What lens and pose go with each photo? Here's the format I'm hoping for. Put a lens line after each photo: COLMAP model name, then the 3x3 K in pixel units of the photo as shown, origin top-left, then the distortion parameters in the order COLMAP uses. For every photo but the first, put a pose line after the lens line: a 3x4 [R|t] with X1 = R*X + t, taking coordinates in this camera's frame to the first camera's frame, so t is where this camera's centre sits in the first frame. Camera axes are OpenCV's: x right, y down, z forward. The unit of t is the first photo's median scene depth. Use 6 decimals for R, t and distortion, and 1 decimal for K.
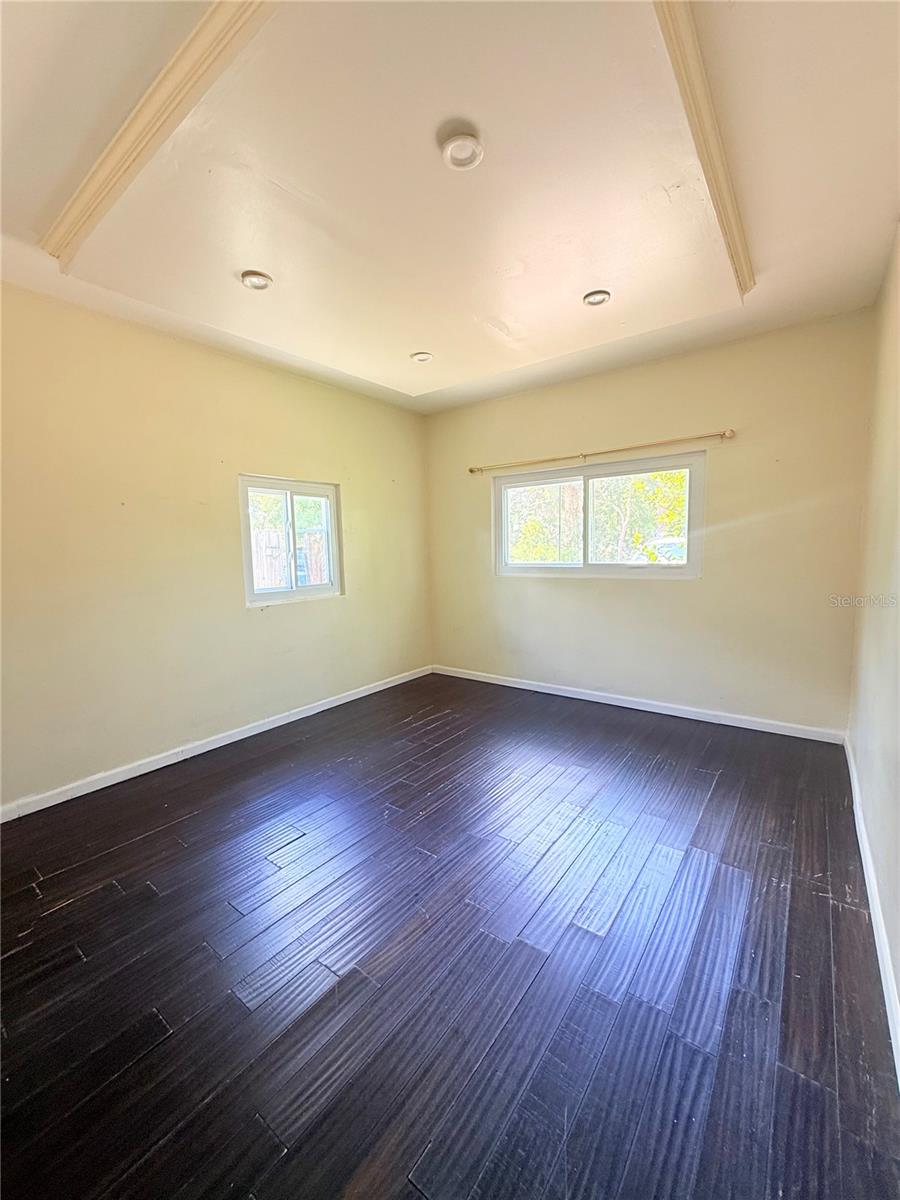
lens RADIAL K [[481.2, 0, 450.4], [0, 481.2, 598.3], [0, 0, 1]] dist [0.000424, 0.000656]
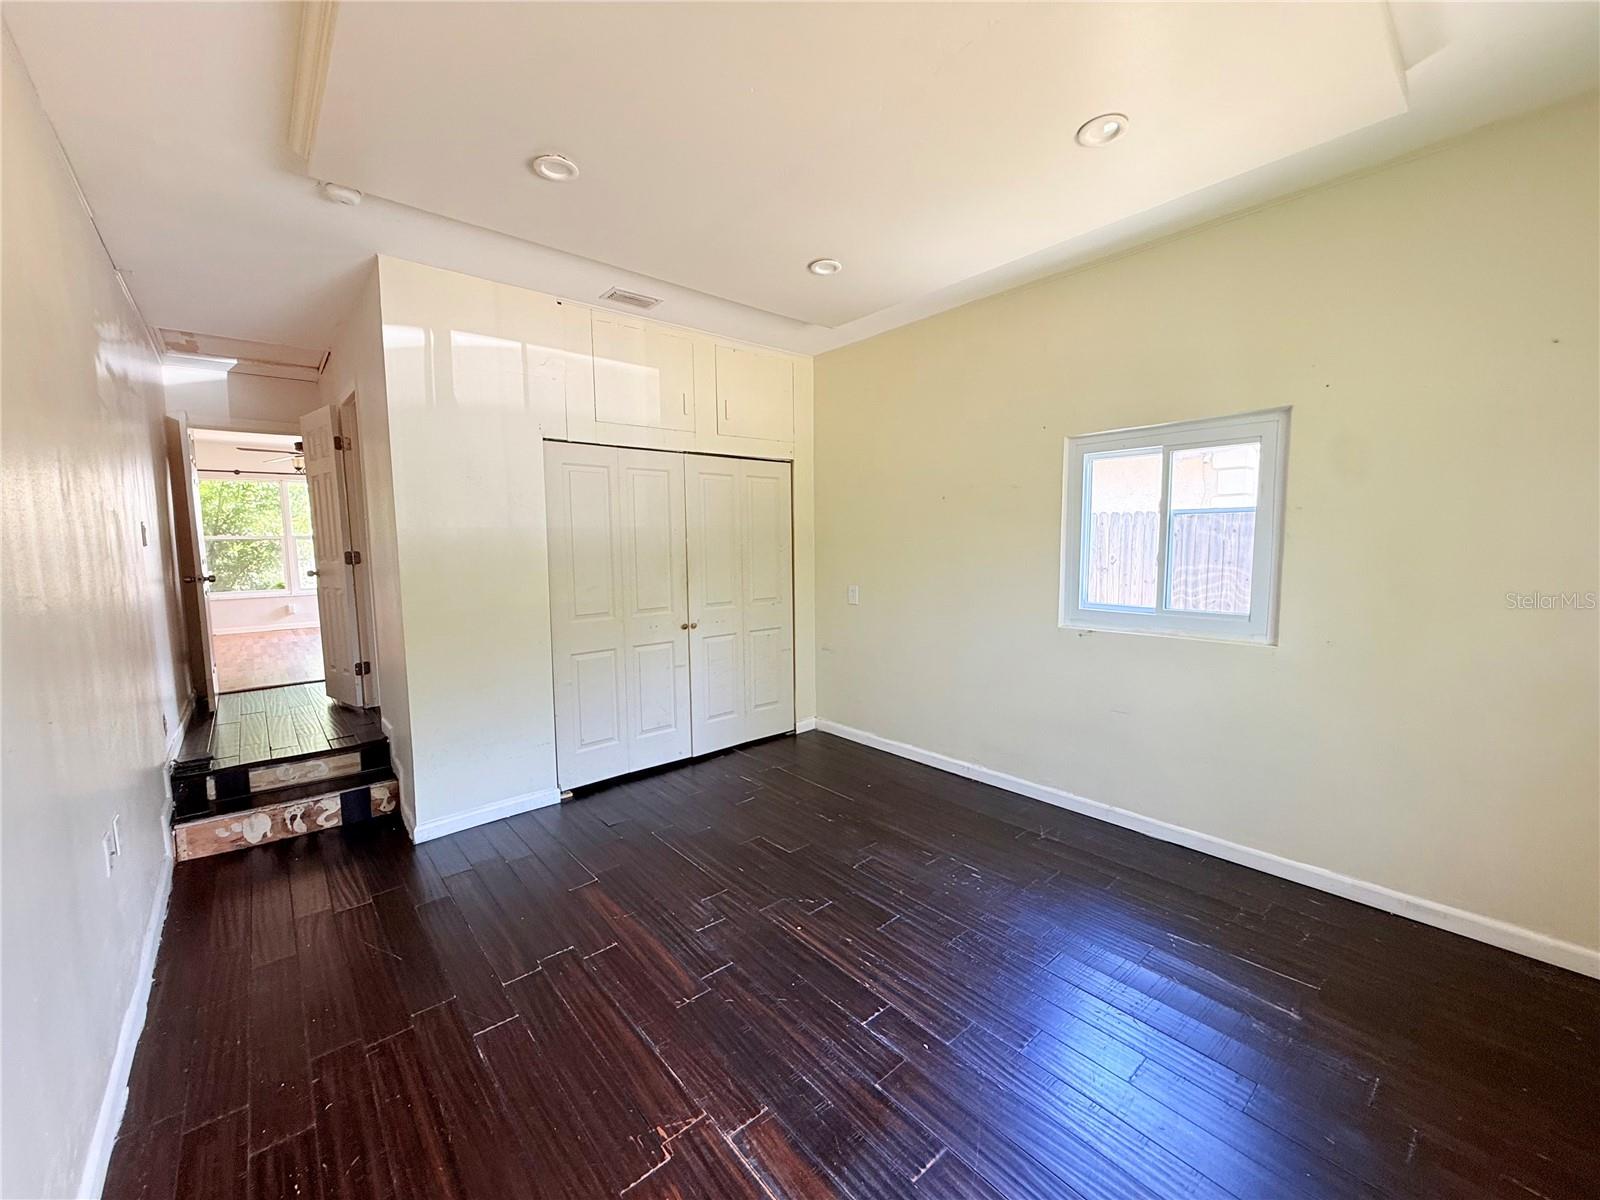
lens RADIAL K [[641.6, 0, 800.0], [0, 641.6, 600.0], [0, 0, 1]] dist [0.000424, 0.000656]
pose [[-0.216065, 0.113695, -0.969737, 0.582600], [-0.090035, 0.986645, 0.135738, -0.115260], [0.972219, 0.116639, -0.202943, 0.829335]]
